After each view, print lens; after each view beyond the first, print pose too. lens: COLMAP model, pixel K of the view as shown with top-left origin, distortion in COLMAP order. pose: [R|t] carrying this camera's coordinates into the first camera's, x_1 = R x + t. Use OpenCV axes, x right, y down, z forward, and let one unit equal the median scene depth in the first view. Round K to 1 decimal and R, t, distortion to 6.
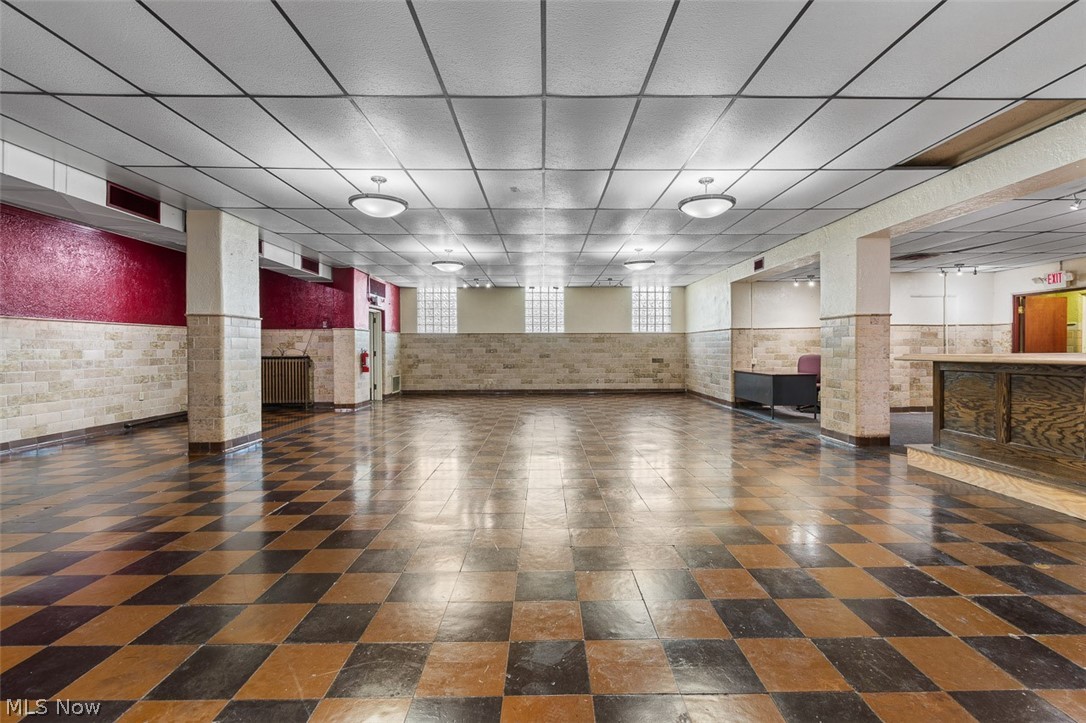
lens RADIAL K [[482.6, 0, 543.9], [0, 482.6, 355.7], [0, 0, 1]] dist [0.003837, -0.002927]
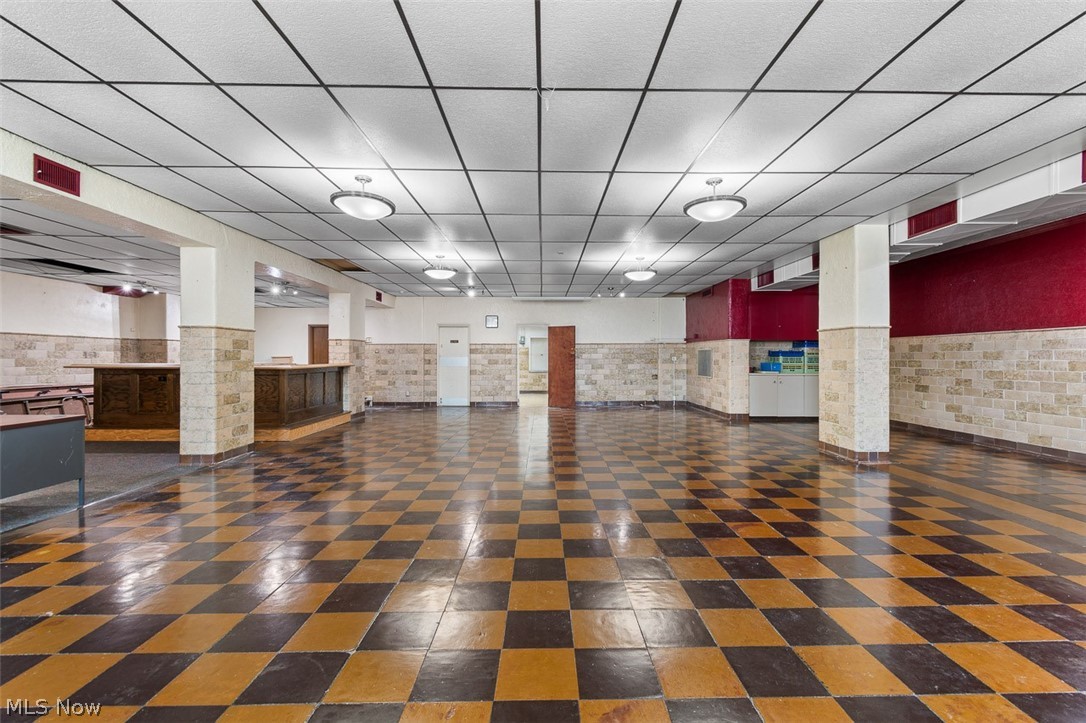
lens RADIAL K [[482.6, 0, 556.1], [0, 482.6, 356.6], [0, 0, 1]] dist [0.003837, -0.002927]
pose [[-0.999631, 0.002946, -0.027006, -0.004925], [0.002650, 0.999936, 0.011011, -0.029854], [0.027037, 0.010936, -0.999575, 1.736755]]
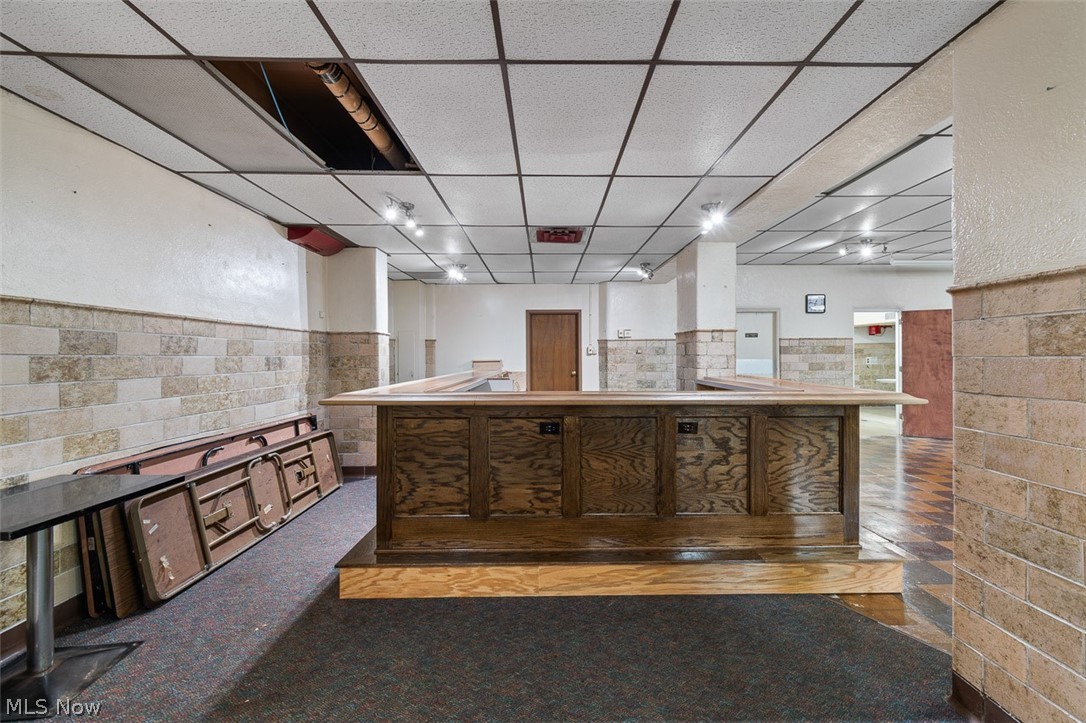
lens RADIAL K [[482.6, 0, 557.6], [0, 482.6, 355.2], [0, 0, 1]] dist [0.003837, -0.002927]
pose [[-0.999665, 0.008973, -0.024270, 0.813087], [0.008623, 0.999858, 0.014485, -0.039891], [0.024396, 0.014271, -0.999601, 1.082126]]
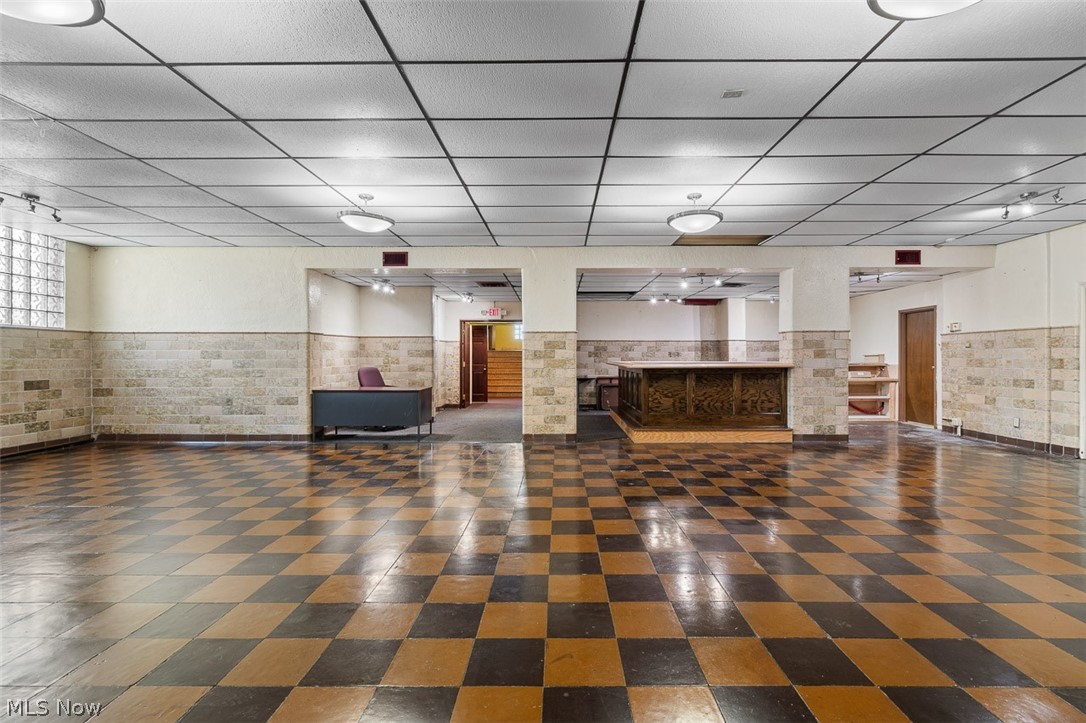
lens RADIAL K [[482.6, 0, 553.7], [0, 482.6, 357.8], [0, 0, 1]] dist [0.003837, -0.002927]
pose [[0.005528, 0.002140, 0.999982, -0.454642], [0.015503, 0.999877, -0.002226, -0.015250], [-0.999865, 0.015515, 0.005494, 0.860538]]
